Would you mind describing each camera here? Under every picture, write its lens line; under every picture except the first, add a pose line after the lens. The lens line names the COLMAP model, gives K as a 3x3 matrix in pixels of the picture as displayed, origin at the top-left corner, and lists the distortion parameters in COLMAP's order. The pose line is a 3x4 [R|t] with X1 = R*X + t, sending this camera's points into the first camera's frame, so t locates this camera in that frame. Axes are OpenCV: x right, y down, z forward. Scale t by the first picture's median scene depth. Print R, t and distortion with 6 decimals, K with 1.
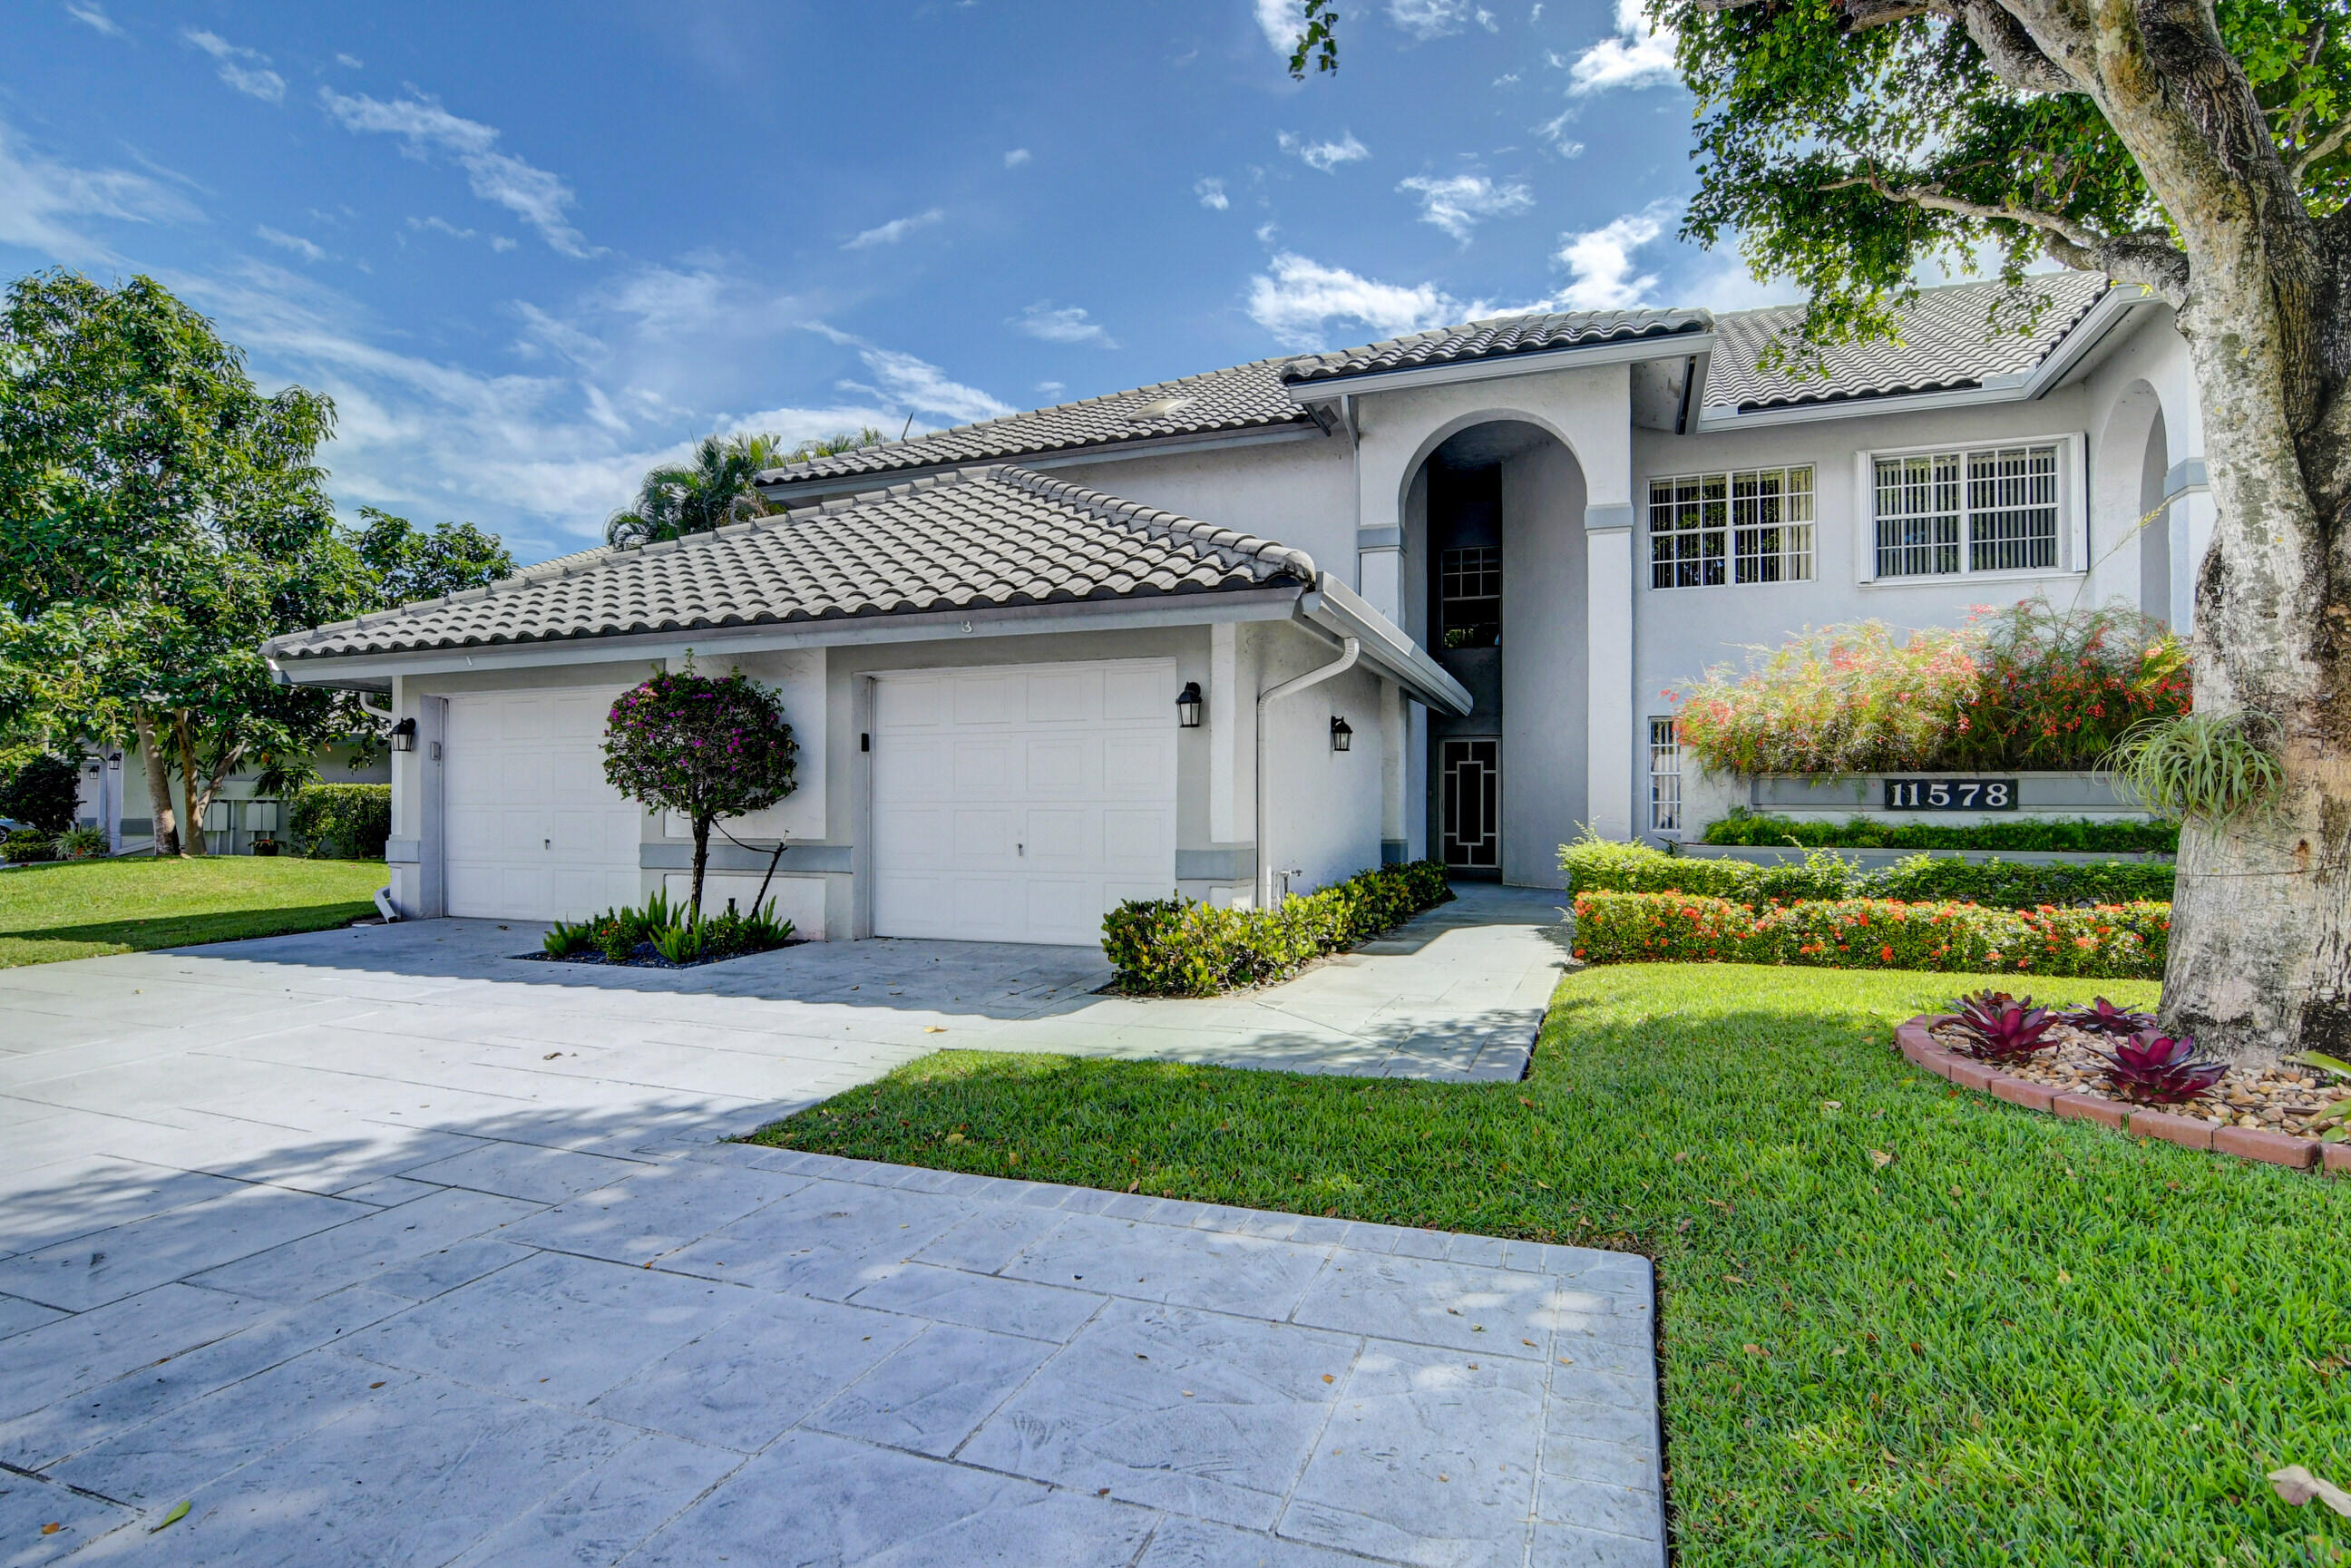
lens RADIAL K [[1208.0, 0, 1176.1], [0, 1208.0, 787.5], [0, 0, 1]] dist [-0.029089, 0.001521]
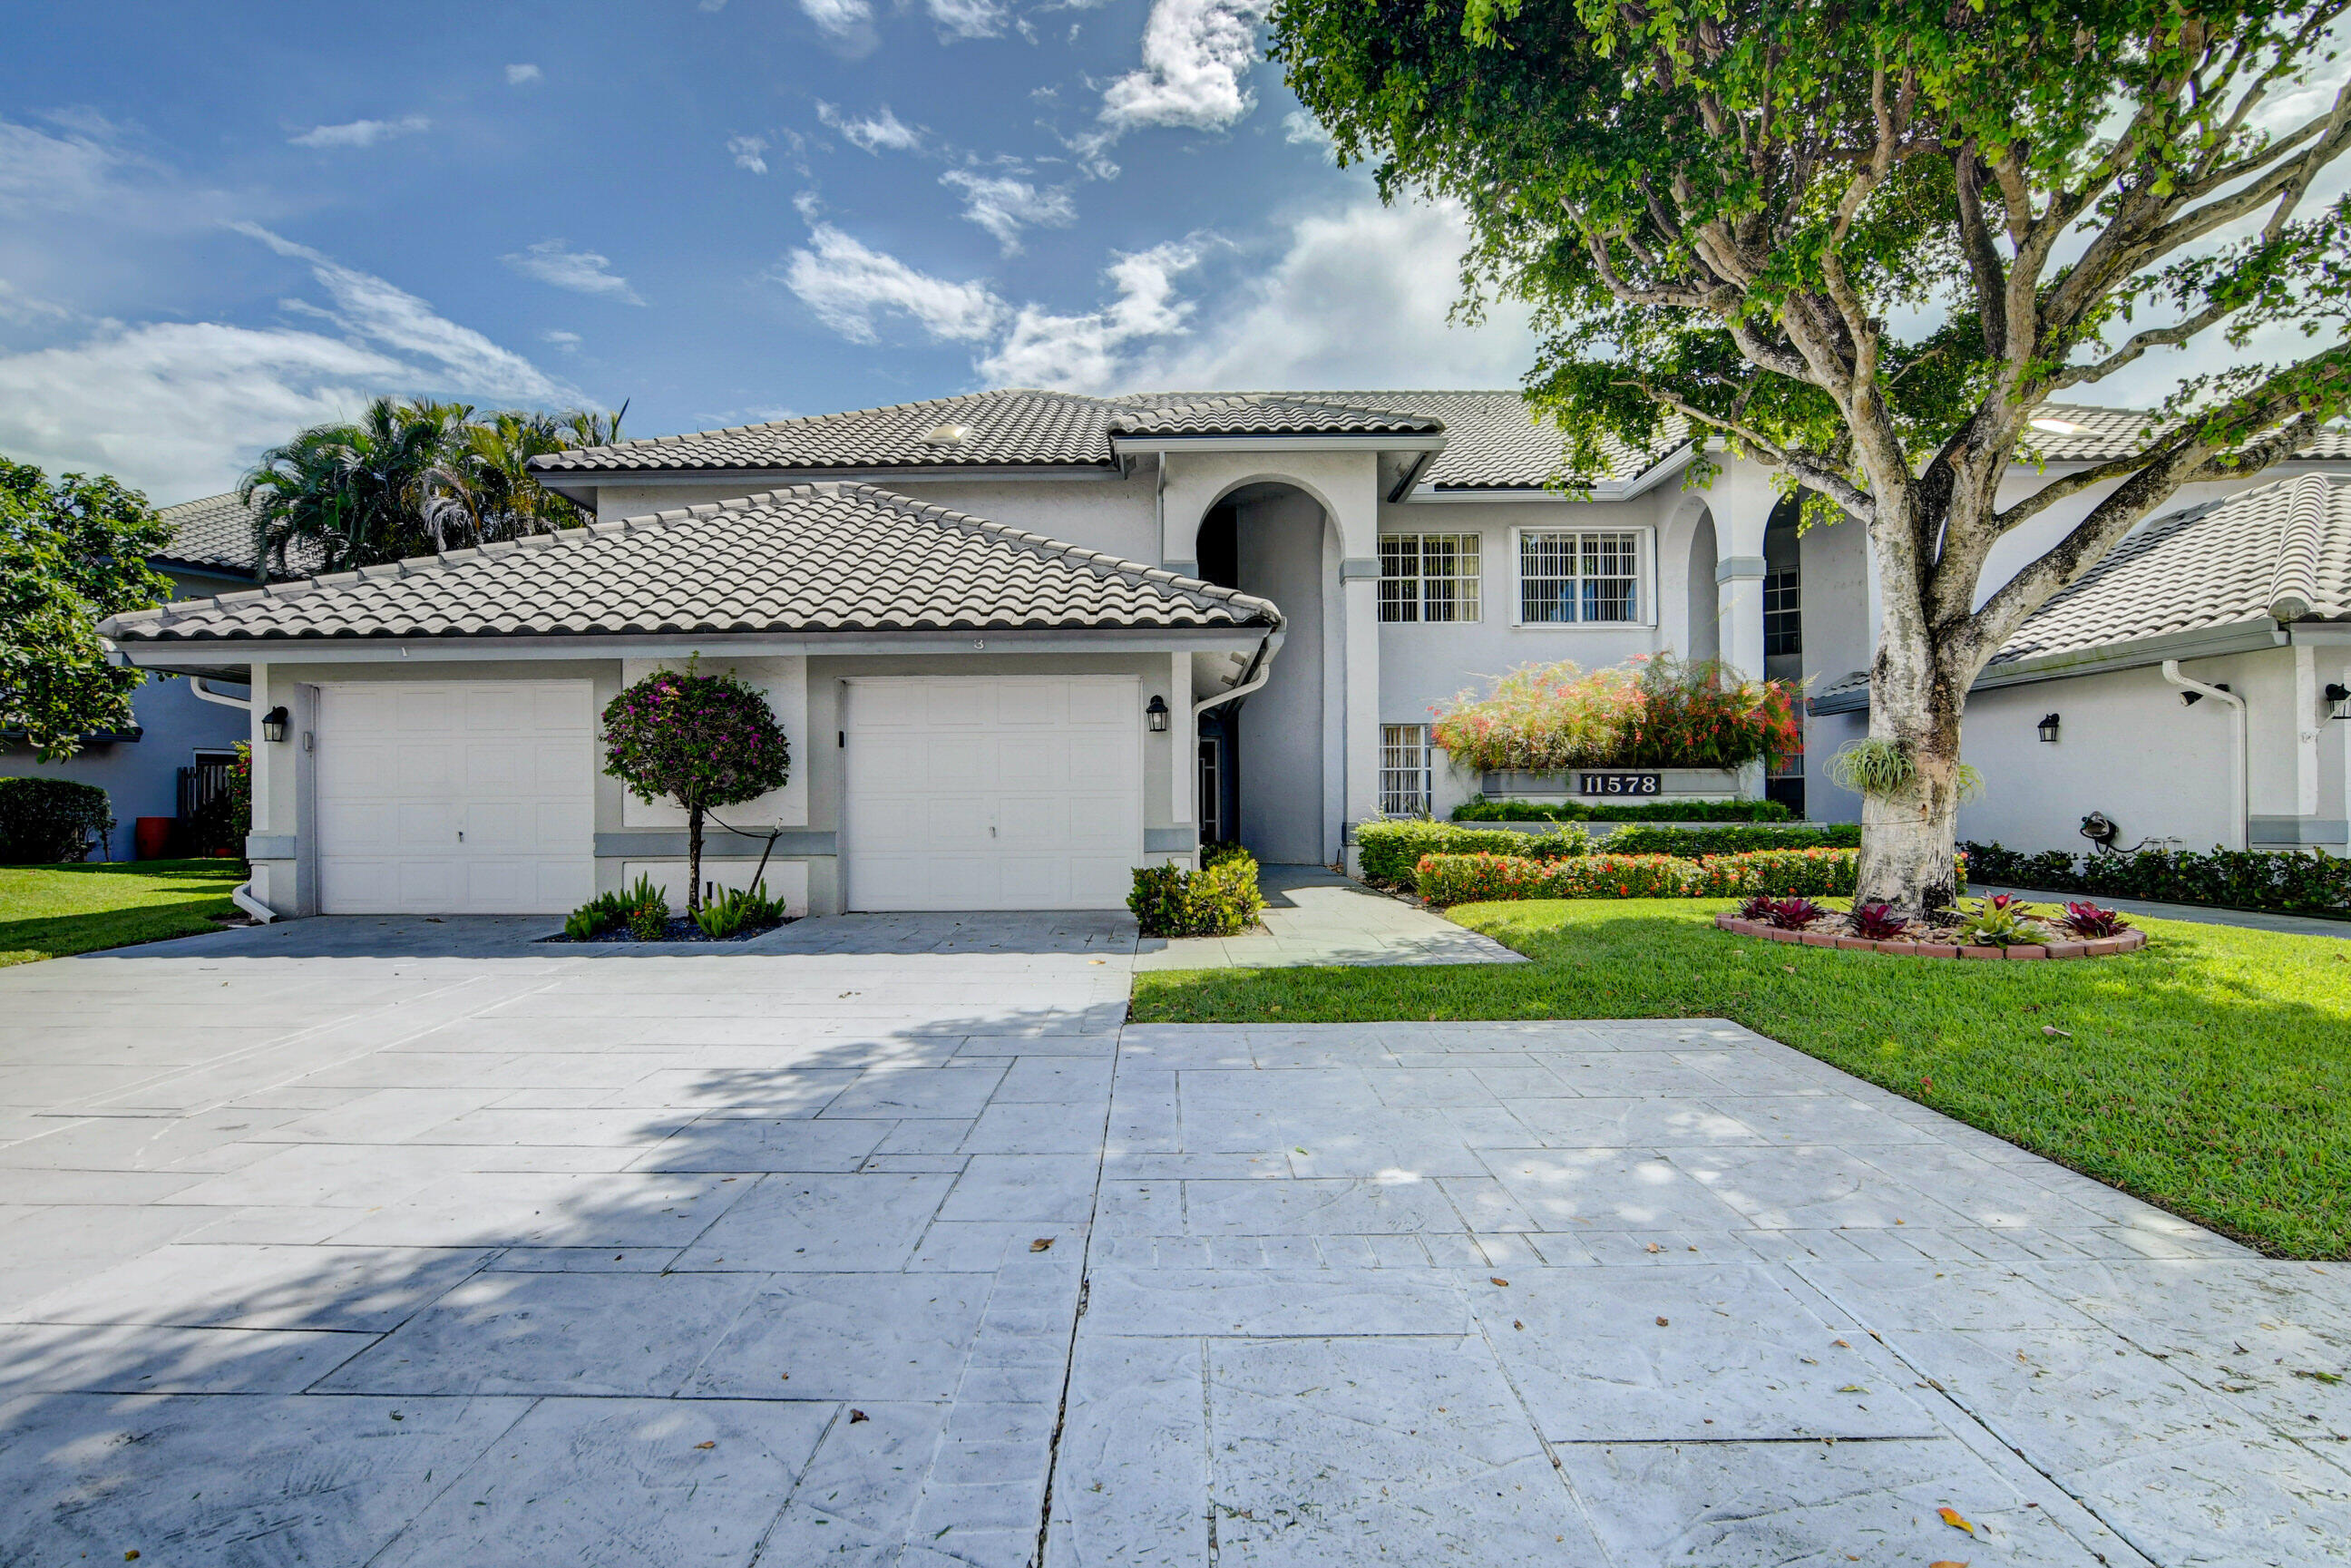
lens RADIAL K [[1208.0, 0, 1181.3], [0, 1208.0, 788.0], [0, 0, 1]] dist [-0.029089, 0.001521]
pose [[0.932630, -0.002516, 0.360826, -0.376238], [0.000957, 0.999989, 0.004499, 0.003189], [-0.360833, -0.003851, 0.932622, -0.167795]]
